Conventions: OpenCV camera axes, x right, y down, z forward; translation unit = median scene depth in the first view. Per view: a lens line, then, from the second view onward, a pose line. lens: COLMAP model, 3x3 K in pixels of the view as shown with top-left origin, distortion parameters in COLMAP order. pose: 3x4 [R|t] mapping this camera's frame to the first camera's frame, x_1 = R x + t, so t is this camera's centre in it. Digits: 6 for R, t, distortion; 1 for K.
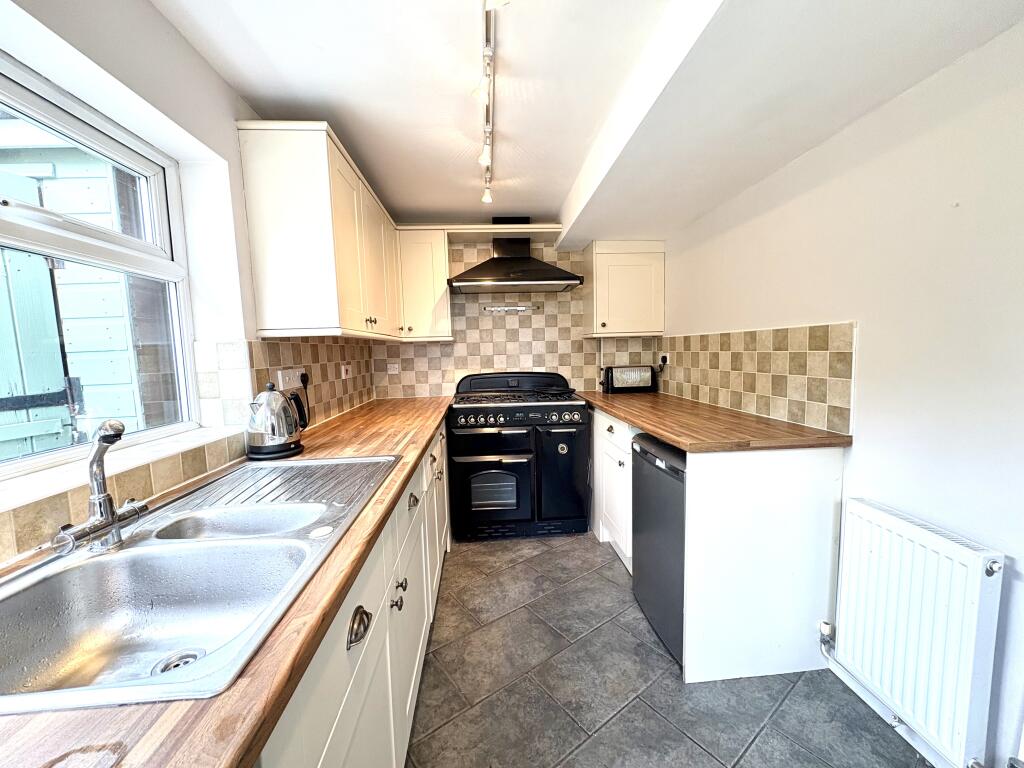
lens RADIAL K [[406.2, 0, 513.9], [0, 406.2, 383.6], [0, 0, 1]] dist [0.000863, -0.000080]
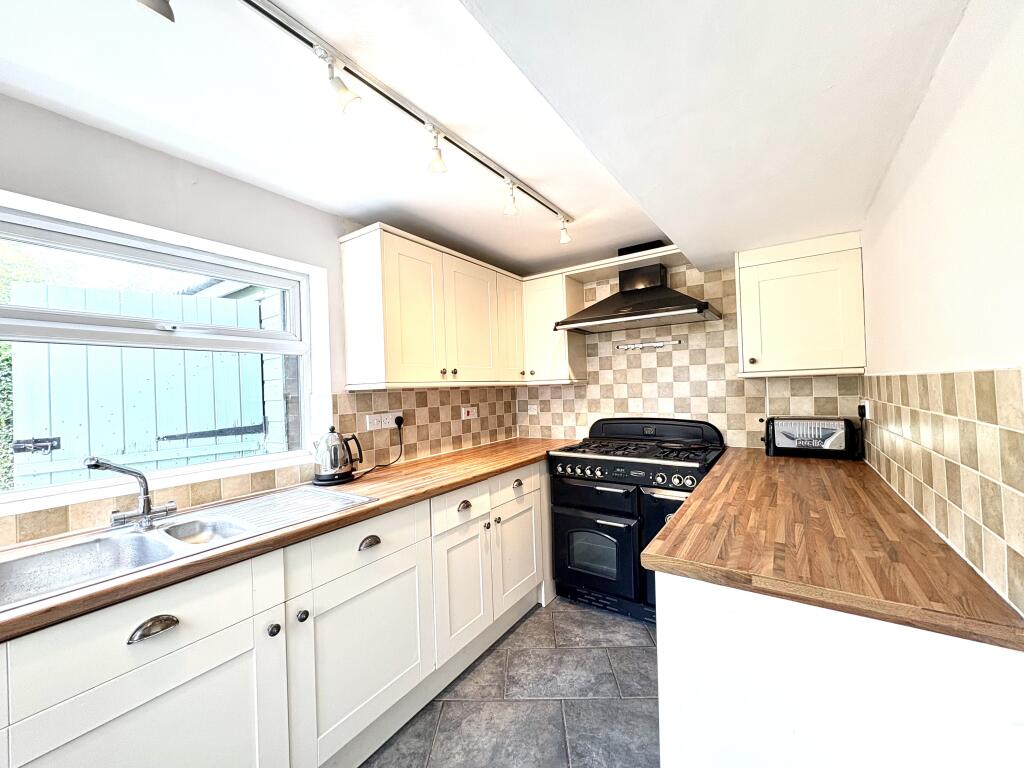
lens RADIAL K [[406.2, 0, 513.9], [0, 406.2, 383.6], [0, 0, 1]] dist [0.000863, -0.000080]
pose [[0.785947, -0.005709, -0.618267, 0.321663], [-0.039733, 0.997424, -0.059720, -0.040277], [0.617015, 0.071503, 0.783696, 0.149435]]
